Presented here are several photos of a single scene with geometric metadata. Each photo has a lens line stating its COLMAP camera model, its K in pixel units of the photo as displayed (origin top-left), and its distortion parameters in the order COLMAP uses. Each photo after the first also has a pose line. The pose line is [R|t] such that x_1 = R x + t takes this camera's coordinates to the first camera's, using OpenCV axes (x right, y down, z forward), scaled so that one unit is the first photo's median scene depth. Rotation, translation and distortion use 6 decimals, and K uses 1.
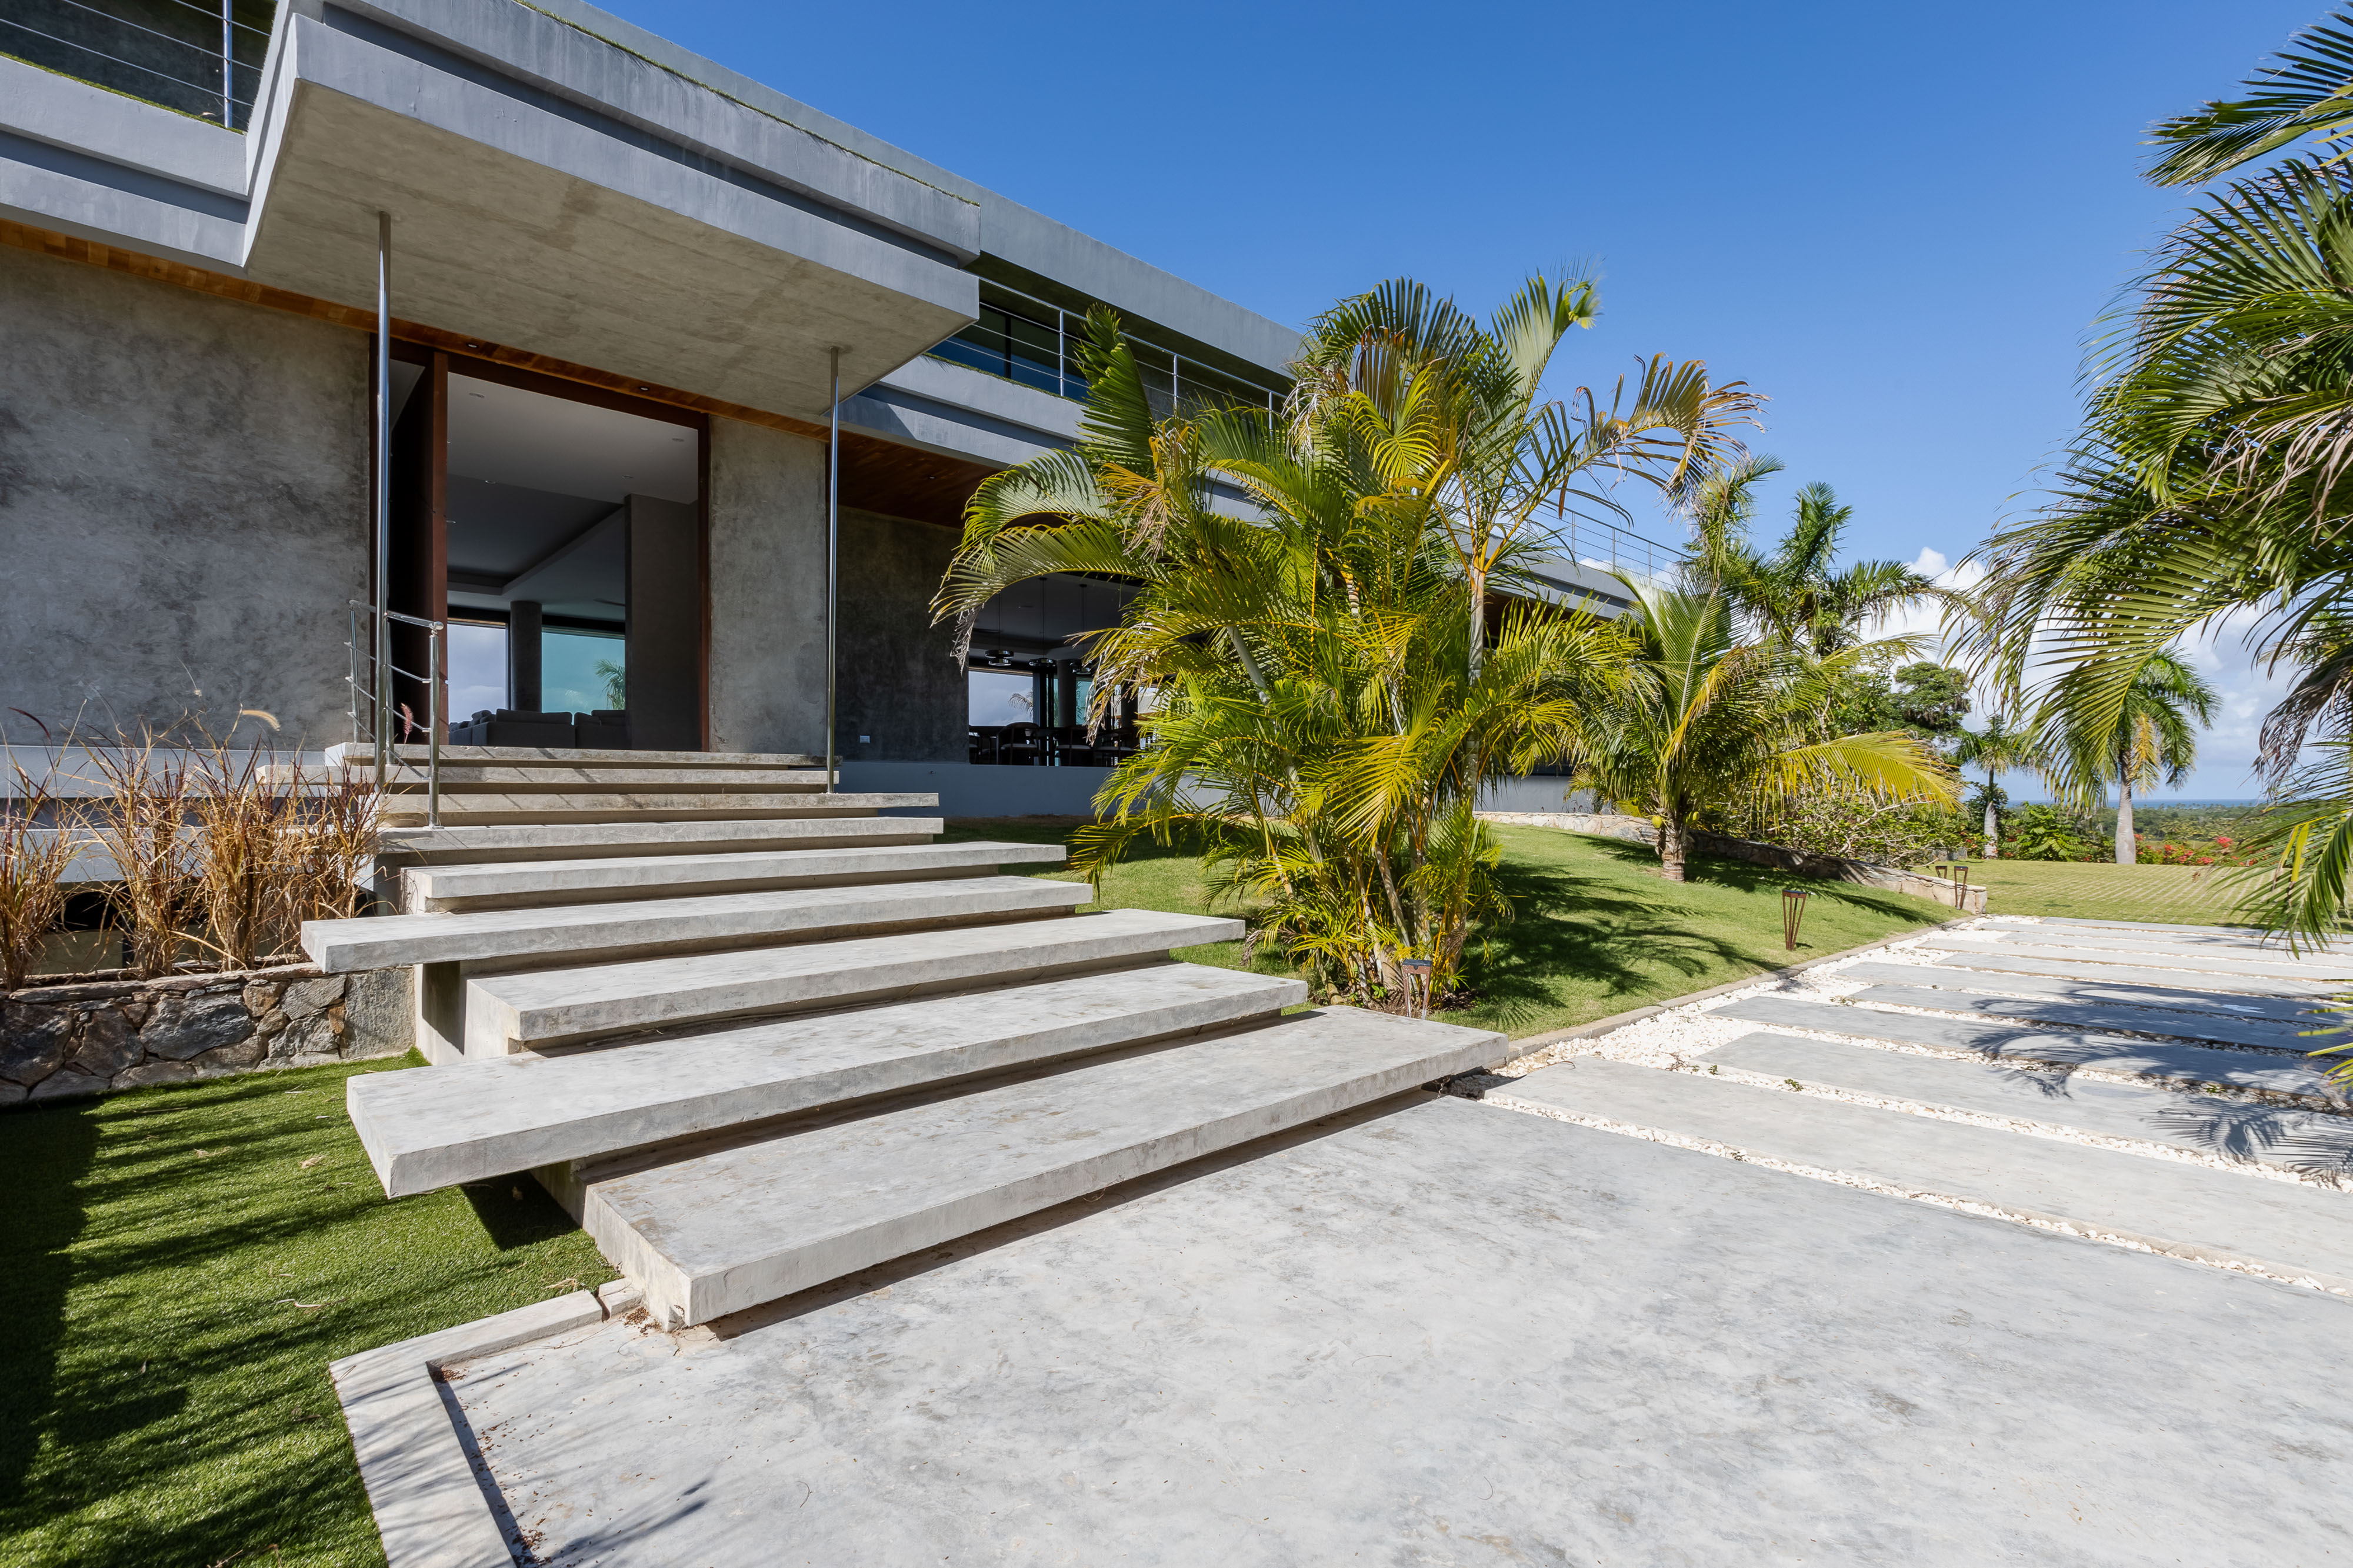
lens RADIAL K [[1050.7, 0, 1171.0], [0, 1050.7, 788.1], [0, 0, 1]] dist [0.003500, -0.001472]
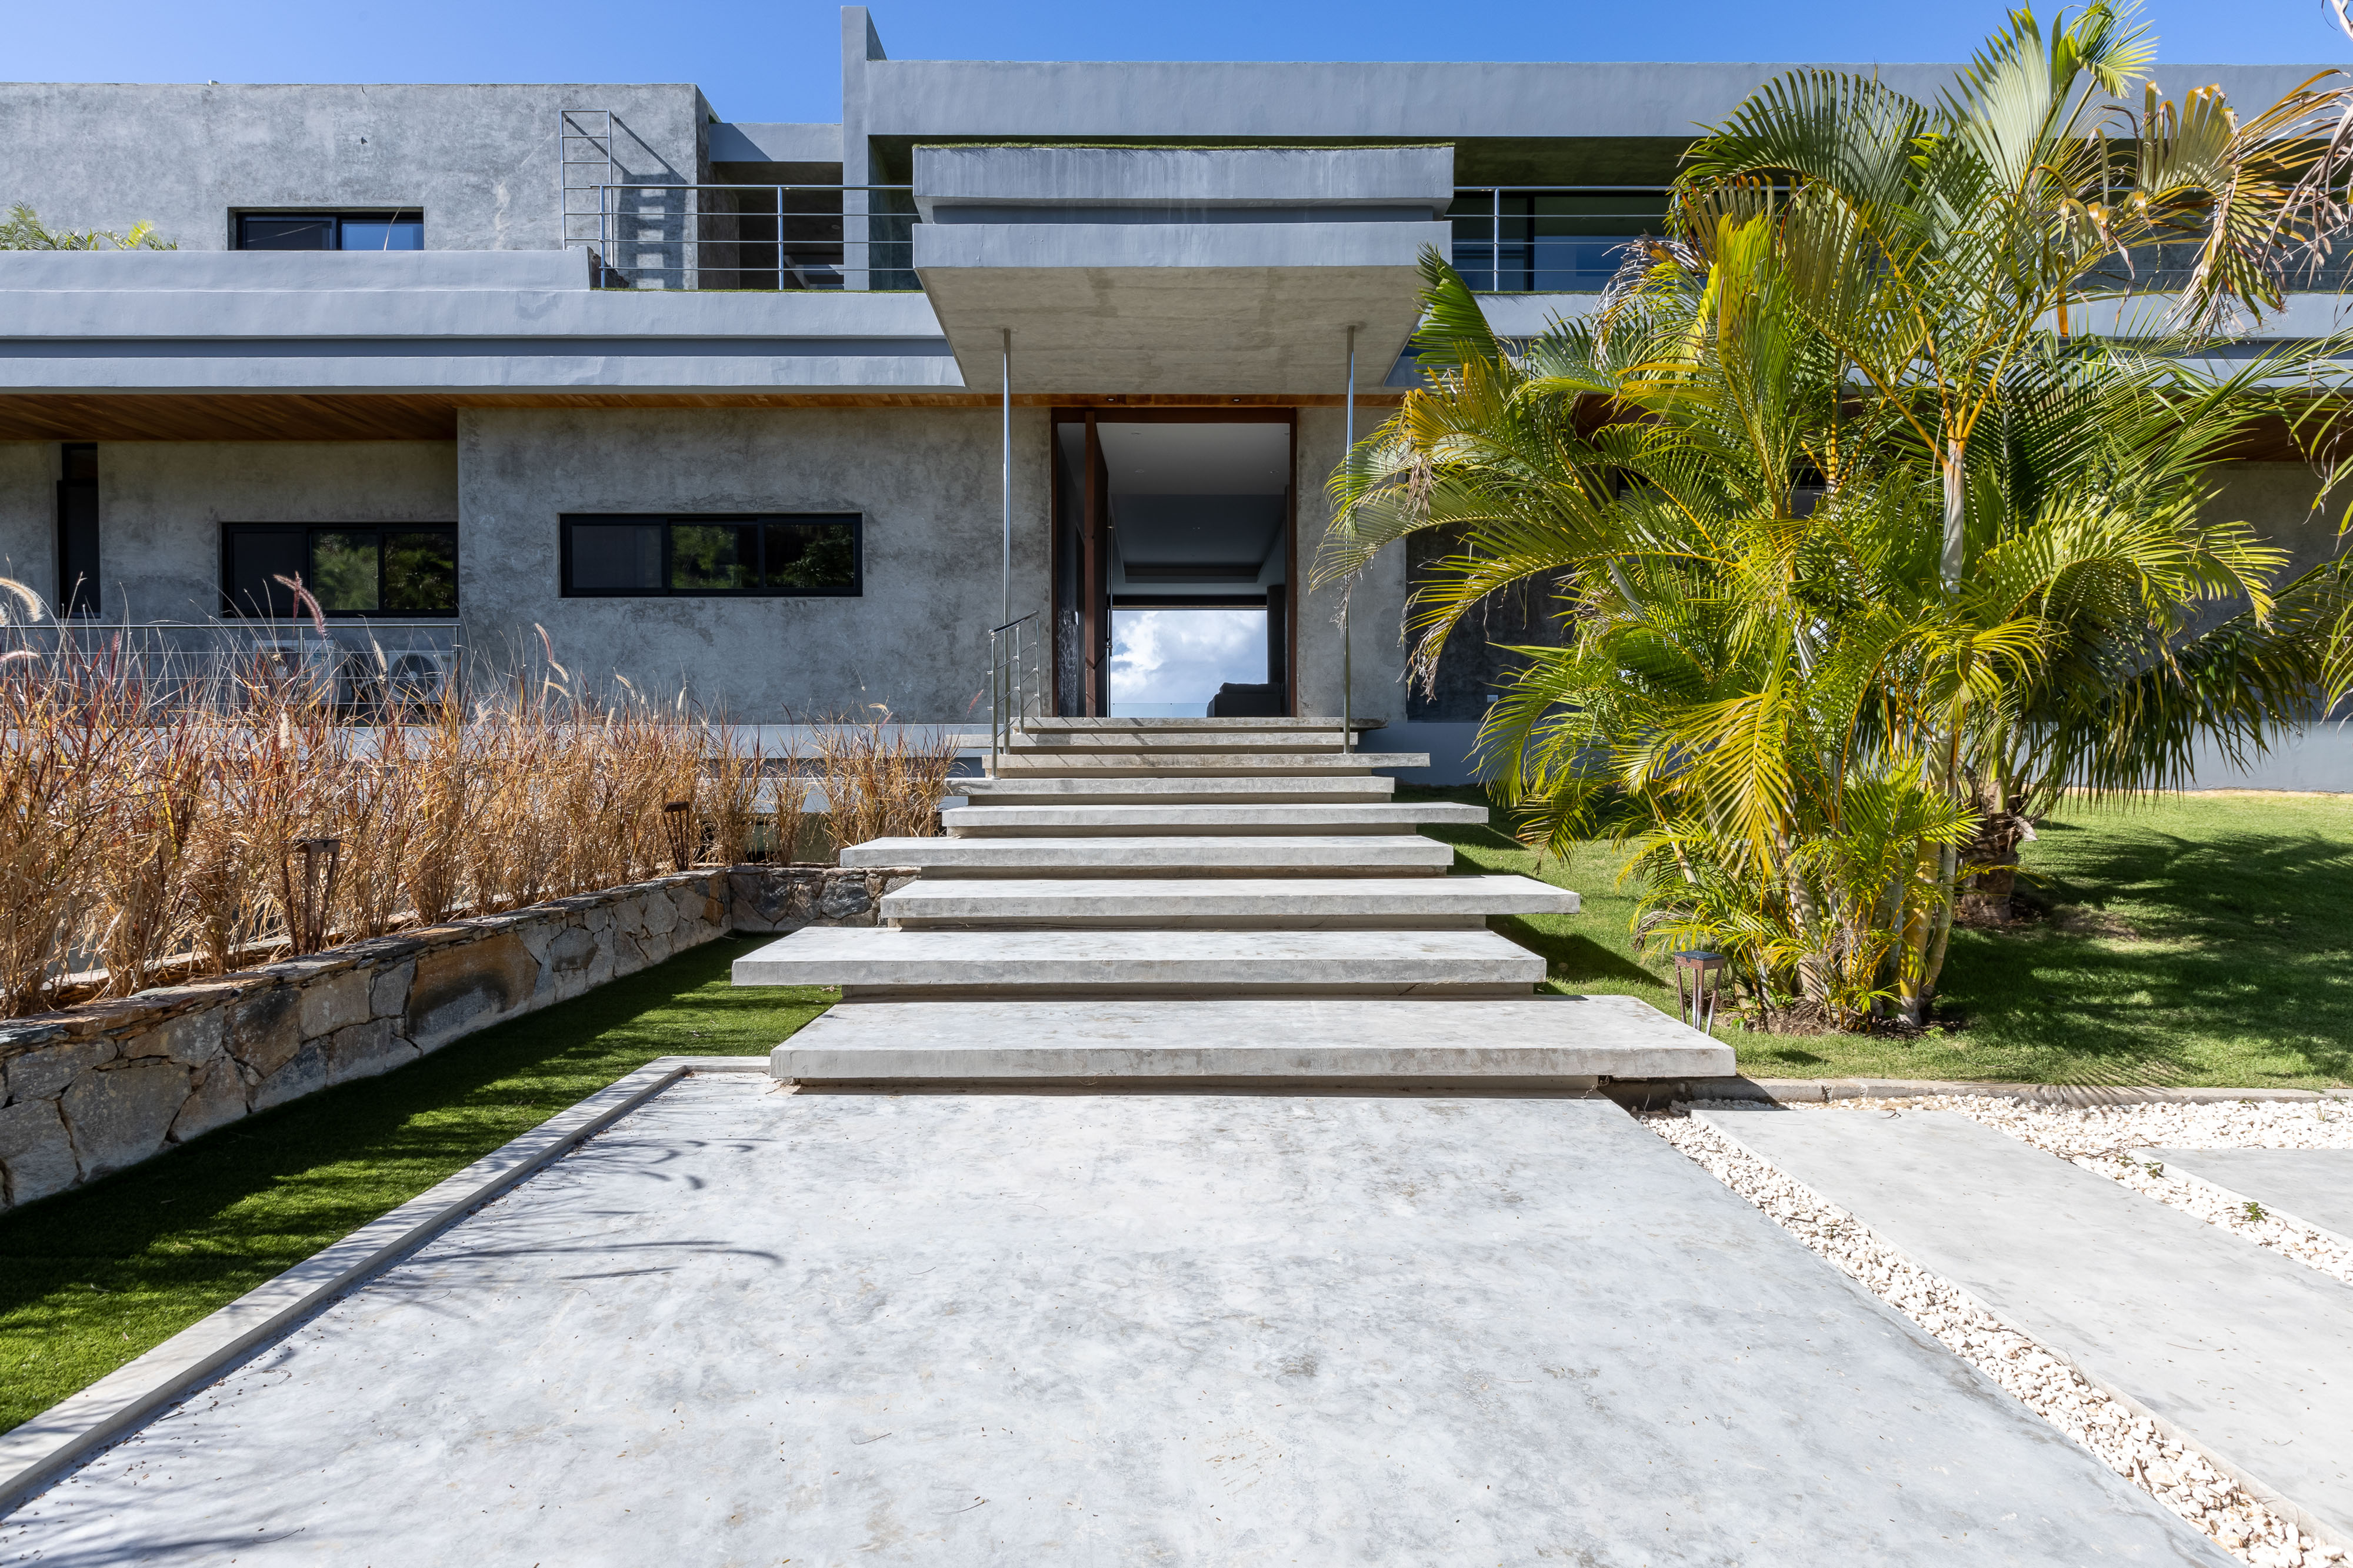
lens RADIAL K [[1153.3, 0, 1179.3], [0, 1153.3, 779.0], [0, 0, 1]] dist [0.000952, 0.001188]
pose [[0.730448, 0.011777, -0.682867, 0.488990], [0.005755, 0.999710, 0.023398, 0.003408], [0.682944, -0.021021, 0.730168, 0.053864]]
